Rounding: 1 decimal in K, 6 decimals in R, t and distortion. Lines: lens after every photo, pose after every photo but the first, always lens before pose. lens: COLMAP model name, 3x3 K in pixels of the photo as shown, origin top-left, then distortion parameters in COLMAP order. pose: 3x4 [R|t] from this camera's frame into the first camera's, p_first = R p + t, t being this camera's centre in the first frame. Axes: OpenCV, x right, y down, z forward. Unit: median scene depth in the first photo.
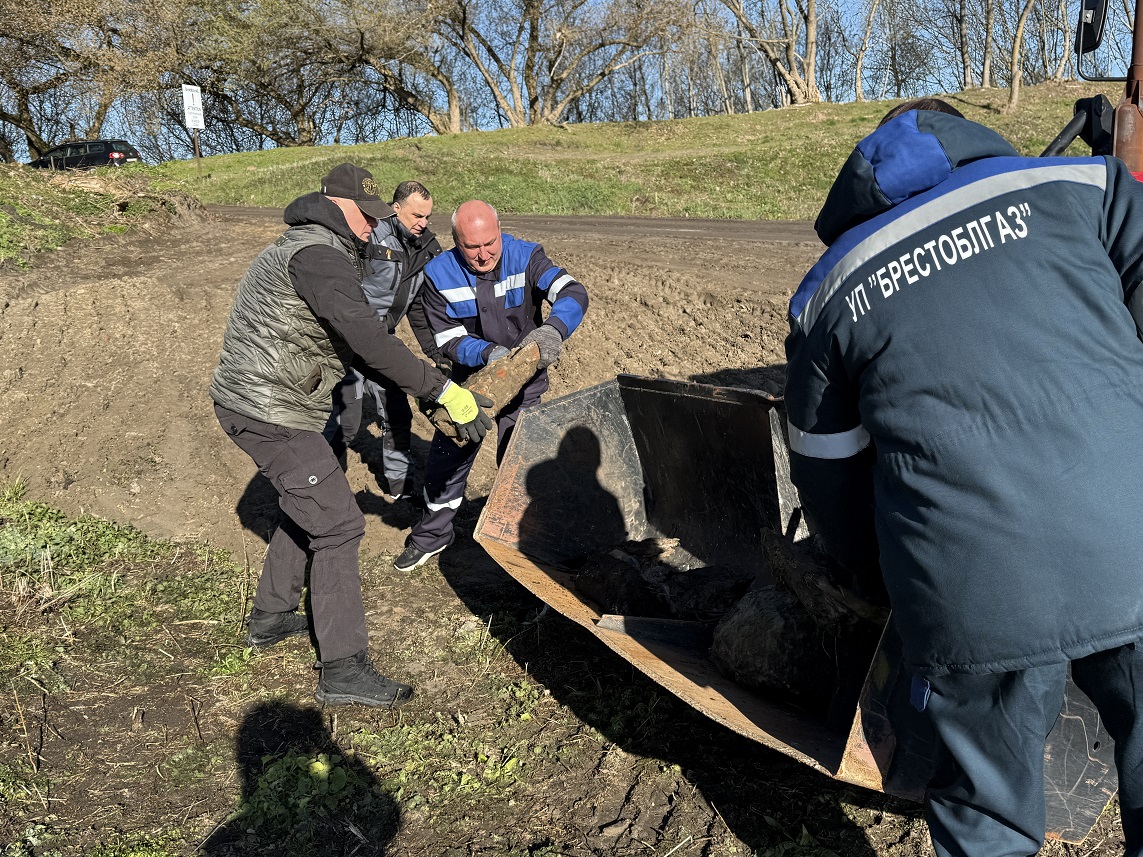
lens RADIAL K [[1060.7, 0, 568.0], [0, 1060.7, 429.0], [0, 0, 1]] dist [-0.004972, 0.000000]
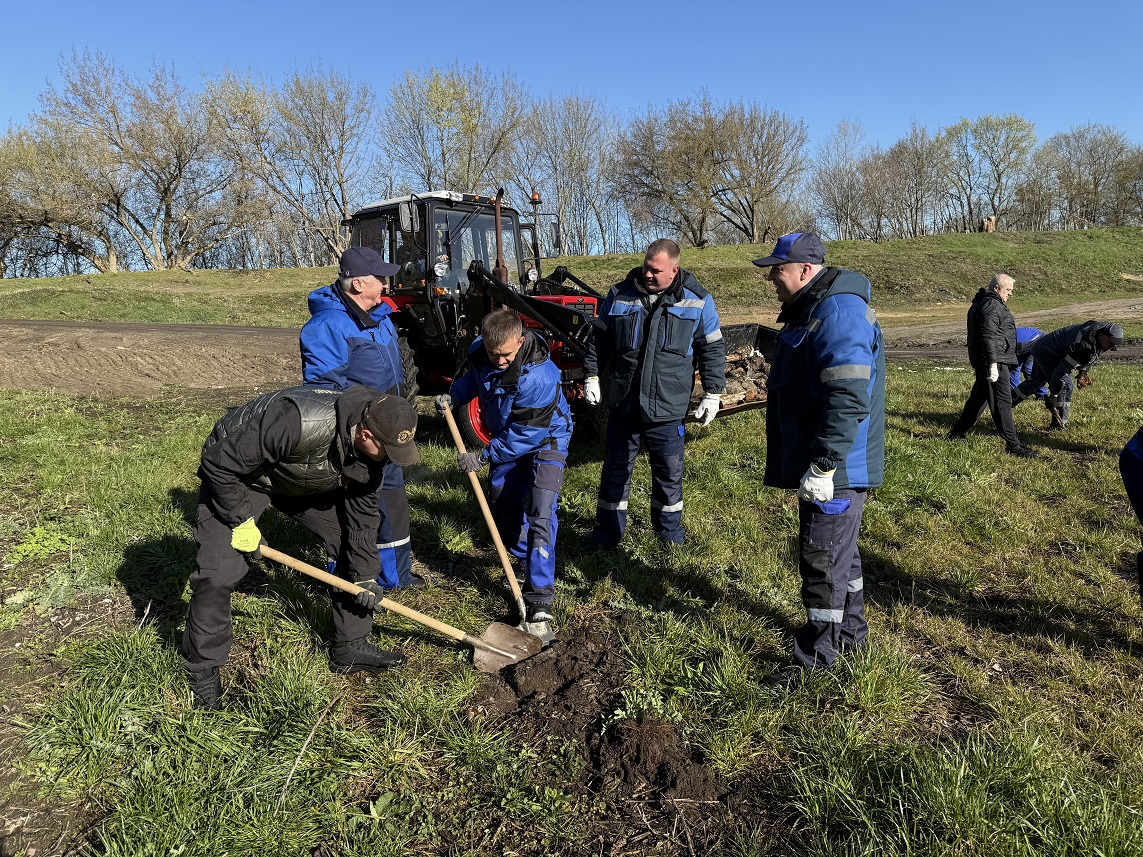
lens RADIAL K [[805.0, 0, 581.3], [0, 805.0, 404.8], [0, 0, 1]] dist [0.025994, -0.007743]
pose [[0.909535, -0.029100, 0.414607, 0.019734], [0.072310, 0.993412, -0.088904, 0.073207], [-0.409289, 0.110841, 0.905647, -0.351564]]
